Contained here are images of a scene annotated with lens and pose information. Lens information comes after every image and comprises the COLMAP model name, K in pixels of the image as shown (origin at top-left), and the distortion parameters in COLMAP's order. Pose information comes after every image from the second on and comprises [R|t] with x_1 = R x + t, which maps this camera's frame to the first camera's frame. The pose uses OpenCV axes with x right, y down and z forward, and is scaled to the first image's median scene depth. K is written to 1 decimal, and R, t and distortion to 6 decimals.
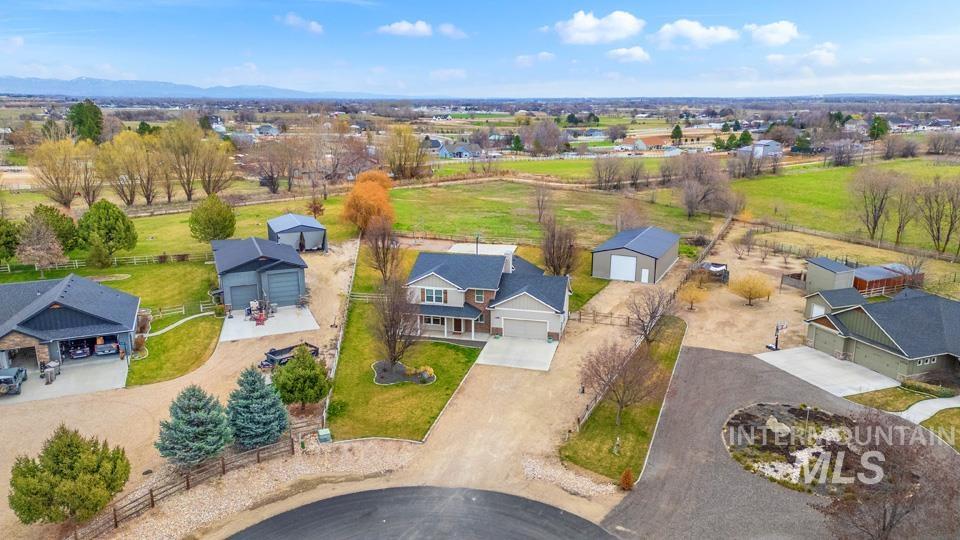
lens RADIAL K [[665.8, 0, 480.0], [0, 665.8, 270.0], [0, 0, 1]] dist [0.080219, -0.076953]
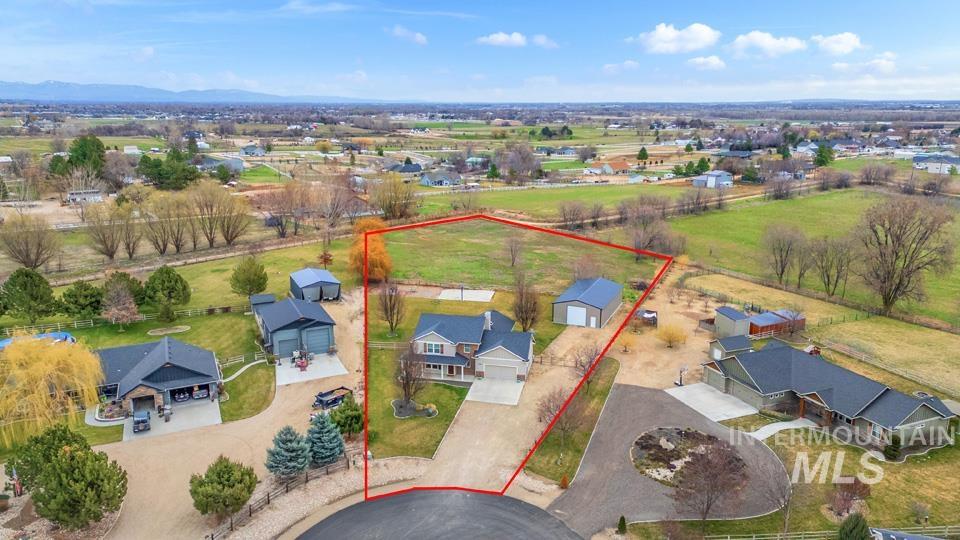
lens RADIAL K [[665.8, 0, 480.0], [0, 665.8, 270.0], [0, 0, 1]] dist [0.080219, -0.076953]
pose [[0.999393, -0.007203, 0.034096, -0.013654], [0.007392, 0.999958, -0.005428, -0.080138], [-0.034055, 0.005677, 0.999404, -0.257546]]
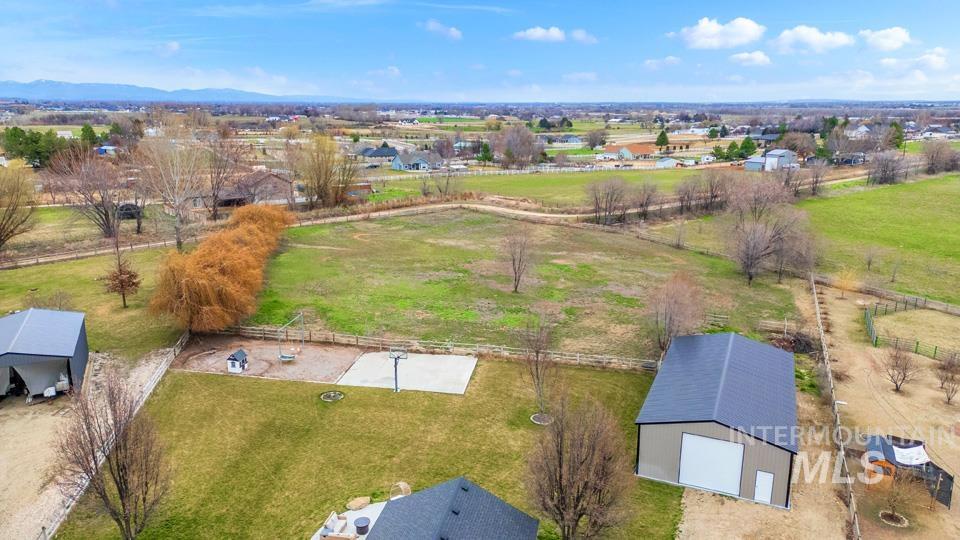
lens RADIAL K [[665.8, 0, 480.0], [0, 665.8, 270.0], [0, 0, 1]] dist [0.080219, -0.076953]
pose [[0.999103, -0.007631, 0.041659, 0.041944], [0.007882, 0.999952, -0.005874, -0.120976], [-0.041612, 0.006197, 0.999115, 0.525183]]
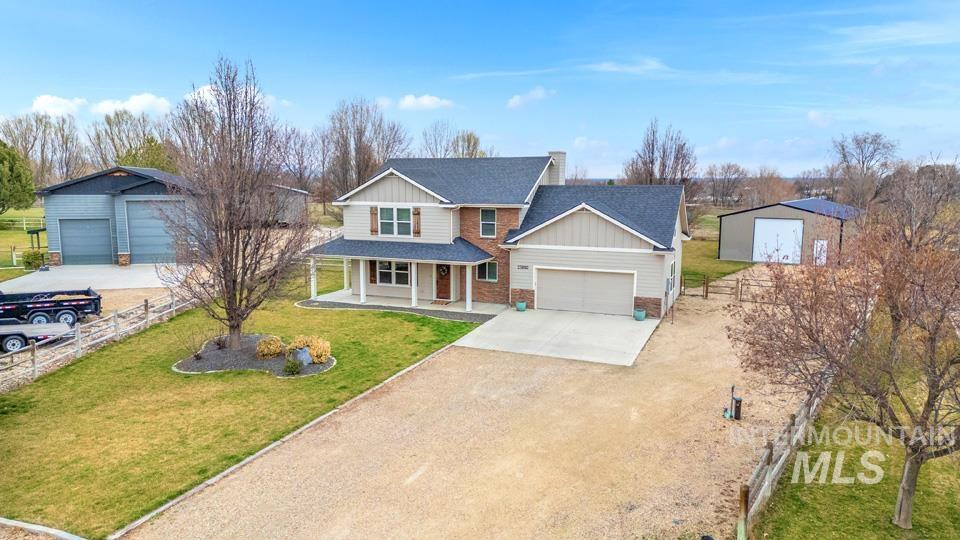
lens RADIAL K [[665.8, 0, 480.0], [0, 665.8, 270.0], [0, 0, 1]] dist [0.080219, -0.076953]
pose [[0.989295, 0.020756, -0.144447, 0.044445], [-0.037617, 0.992654, -0.114993, 0.090171], [0.140999, 0.119196, 0.982808, 0.380465]]
